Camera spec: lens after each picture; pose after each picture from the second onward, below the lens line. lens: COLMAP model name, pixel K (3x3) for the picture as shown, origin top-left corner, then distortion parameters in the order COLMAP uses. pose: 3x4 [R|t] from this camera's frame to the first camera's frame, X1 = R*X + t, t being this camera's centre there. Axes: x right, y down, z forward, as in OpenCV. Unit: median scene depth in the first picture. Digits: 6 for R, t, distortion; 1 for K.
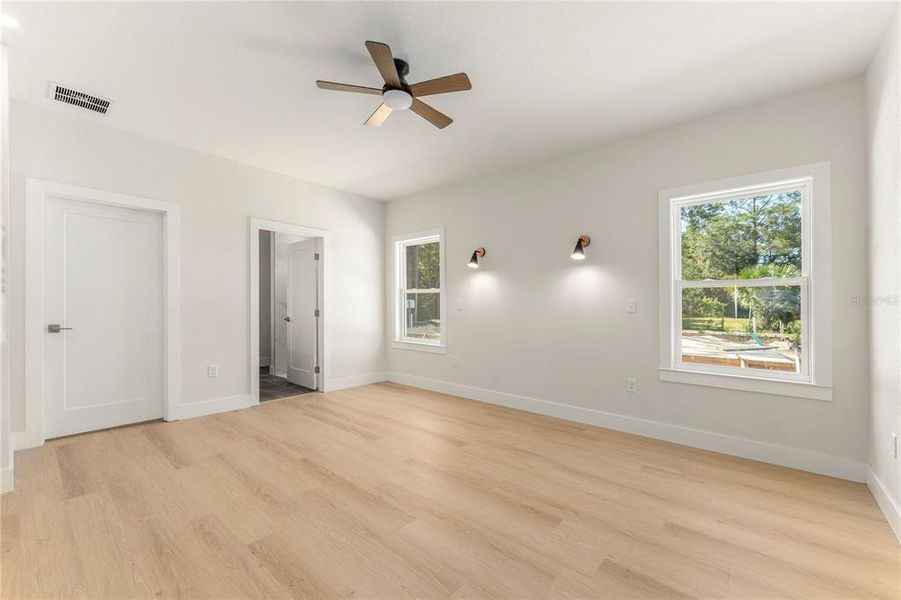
lens RADIAL K [[362.3, 0, 448.4], [0, 362.3, 308.6], [0, 0, 1]] dist [-0.000208, -0.000208]
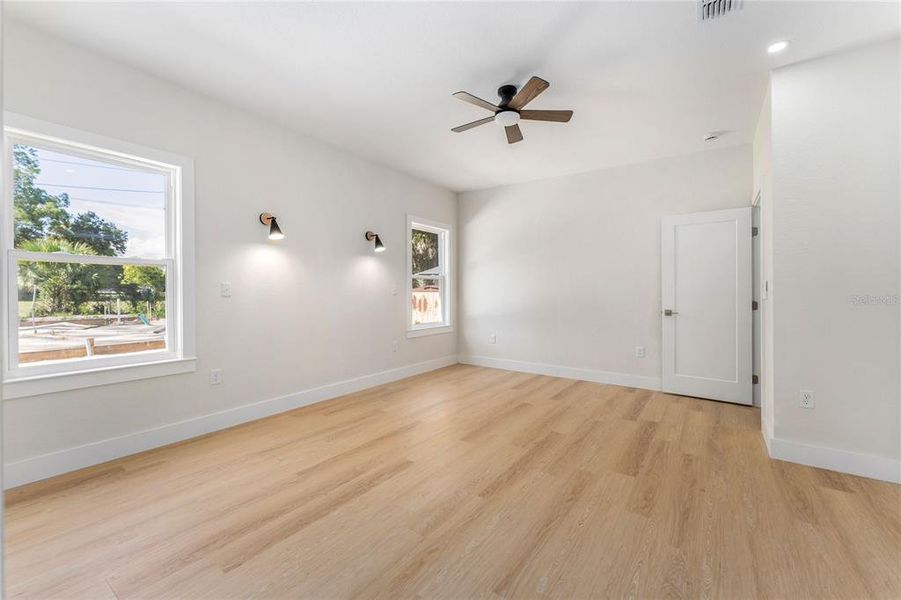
lens RADIAL K [[359.9, 0, 450.3], [0, 359.9, 289.7], [0, 0, 1]] dist [0.001679, 0.000140]
pose [[-0.070353, -0.006997, 0.997498, -0.936578], [0.003015, 0.999969, 0.007227, -0.019746], [-0.997518, 0.003515, -0.070329, 0.911668]]
